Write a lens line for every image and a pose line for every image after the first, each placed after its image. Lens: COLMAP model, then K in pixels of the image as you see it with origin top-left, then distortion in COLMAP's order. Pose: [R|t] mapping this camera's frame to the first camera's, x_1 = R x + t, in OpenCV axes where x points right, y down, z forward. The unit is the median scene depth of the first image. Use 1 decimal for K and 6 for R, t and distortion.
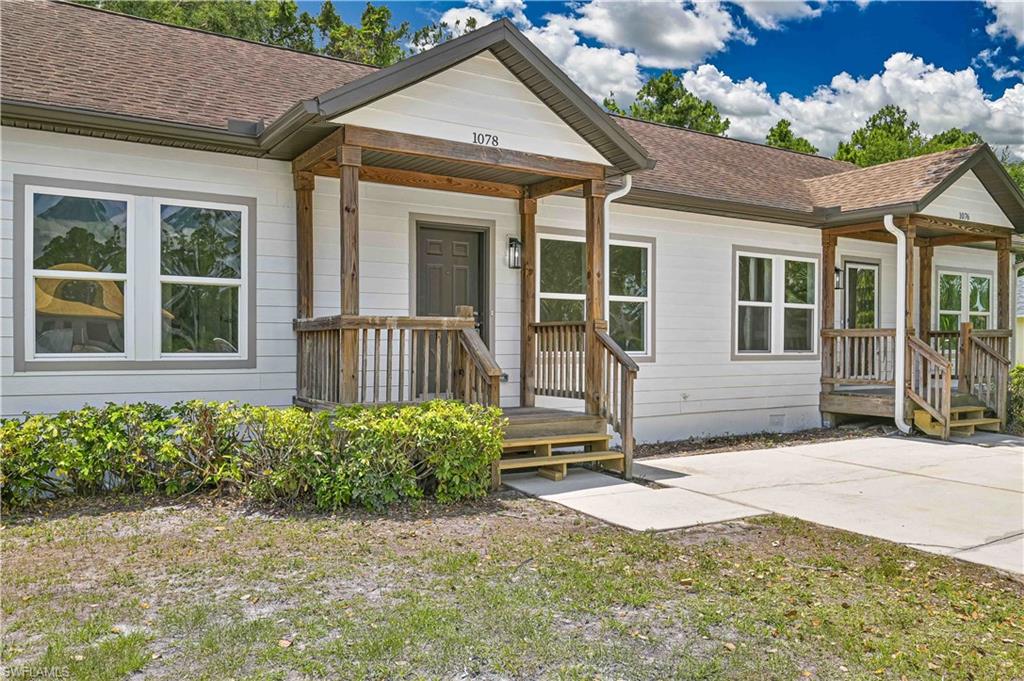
lens RADIAL K [[767.3, 0, 509.4], [0, 767.3, 345.3], [0, 0, 1]] dist [-0.001928, 0.000298]
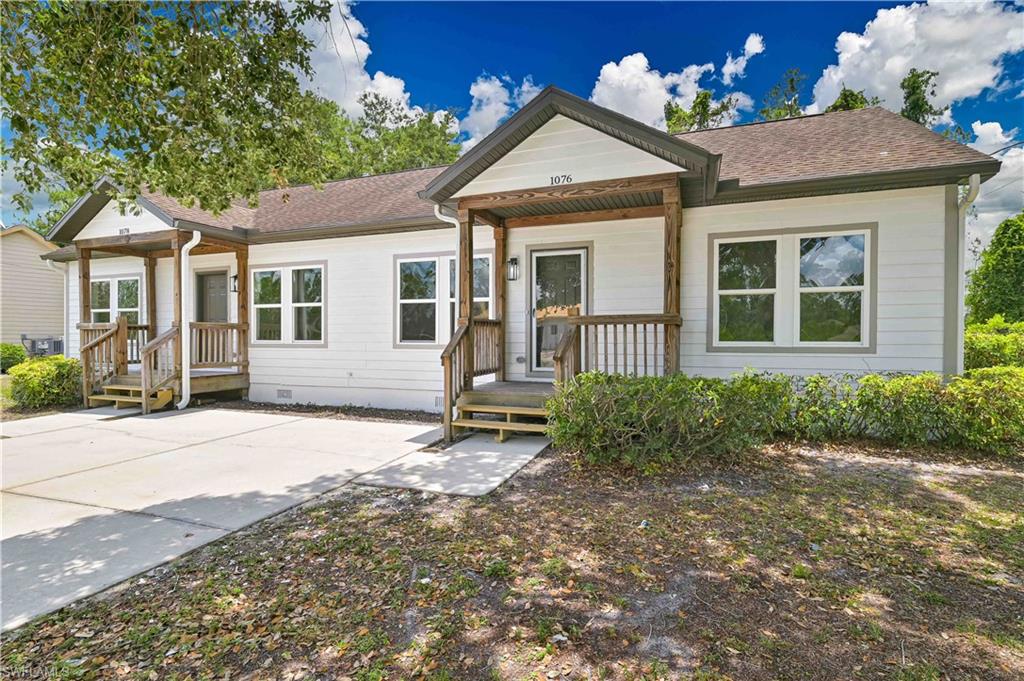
lens RADIAL K [[509.0, 0, 512.6], [0, 509.0, 333.6], [0, 0, 1]] dist [0.000480, -0.000621]
pose [[0.604590, -0.005243, -0.796519, 1.283085], [0.001959, 0.999985, -0.005096, 0.000632], [0.796534, 0.001521, 0.604592, 0.792492]]
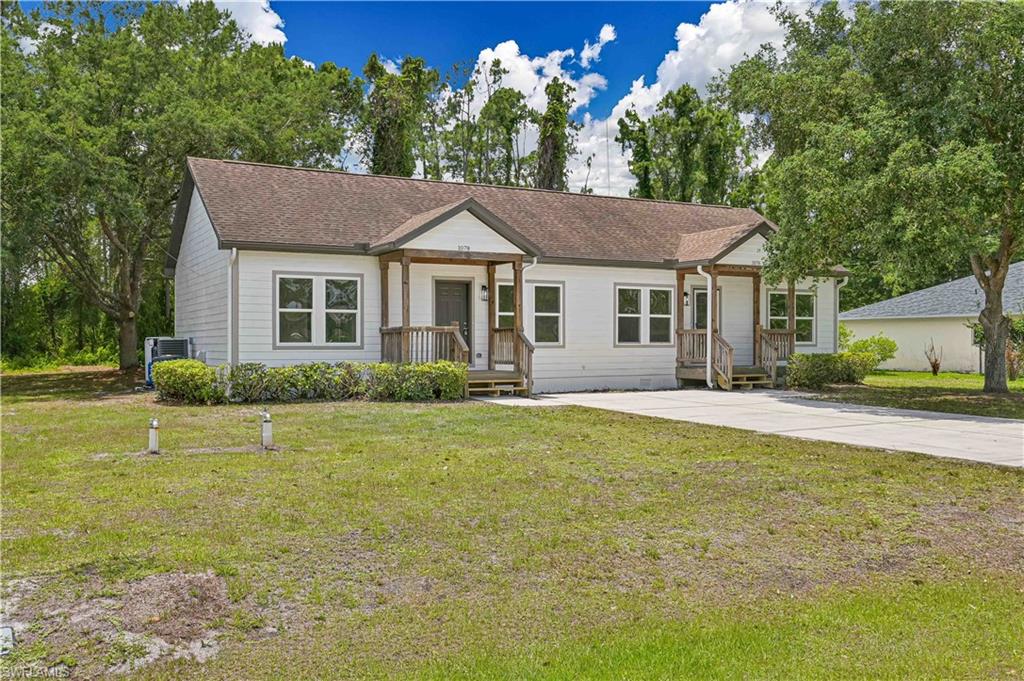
lens RADIAL K [[884.0, 0, 502.2], [0, 884.0, 336.9], [0, 0, 1]] dist [0.006953, 0.007217]
pose [[0.997477, -0.005483, -0.070777, 0.213433], [0.004760, 0.999935, -0.010381, 0.018169], [0.070830, 0.010018, 0.997438, -1.286830]]
